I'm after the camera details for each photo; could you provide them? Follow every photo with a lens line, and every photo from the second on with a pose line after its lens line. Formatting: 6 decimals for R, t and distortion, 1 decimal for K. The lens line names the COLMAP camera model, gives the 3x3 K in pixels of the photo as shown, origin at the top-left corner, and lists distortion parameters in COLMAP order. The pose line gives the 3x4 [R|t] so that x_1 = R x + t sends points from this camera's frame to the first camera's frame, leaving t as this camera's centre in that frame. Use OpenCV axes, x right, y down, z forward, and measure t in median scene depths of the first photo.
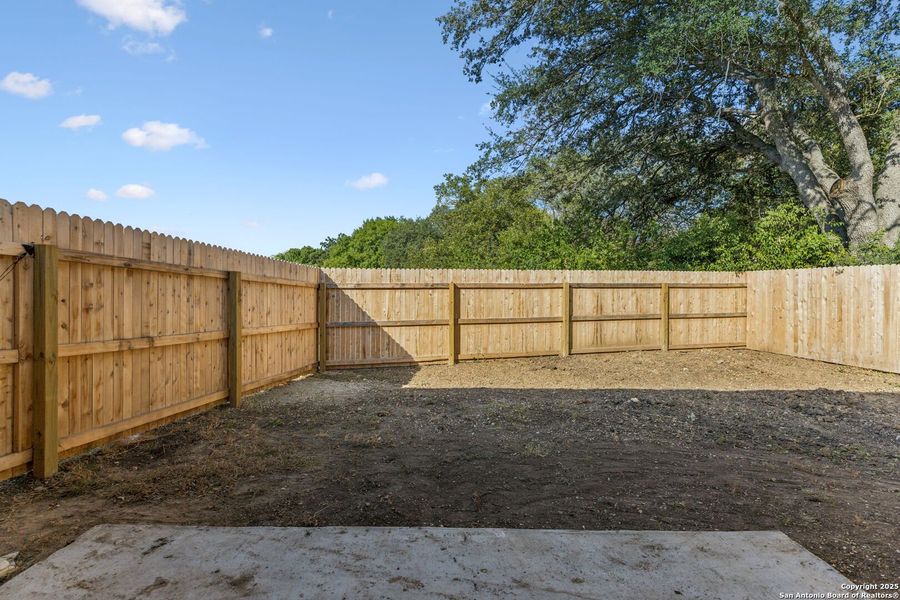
lens RADIAL K [[409.0, 0, 448.4], [0, 409.0, 297.1], [0, 0, 1]] dist [0.003770, 0.000240]
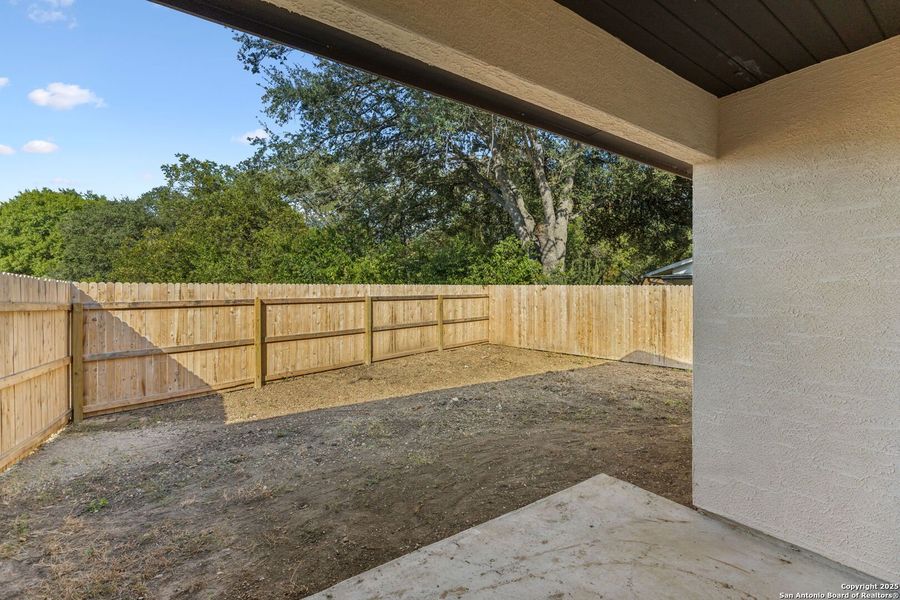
lens RADIAL K [[409.0, 0, 448.4], [0, 409.0, 297.1], [0, 0, 1]] dist [0.003770, 0.000240]
pose [[0.814507, -0.009583, 0.580075, -0.165166], [0.006383, 0.999951, 0.007557, -0.040328], [-0.580119, -0.002453, 0.814528, 0.001886]]
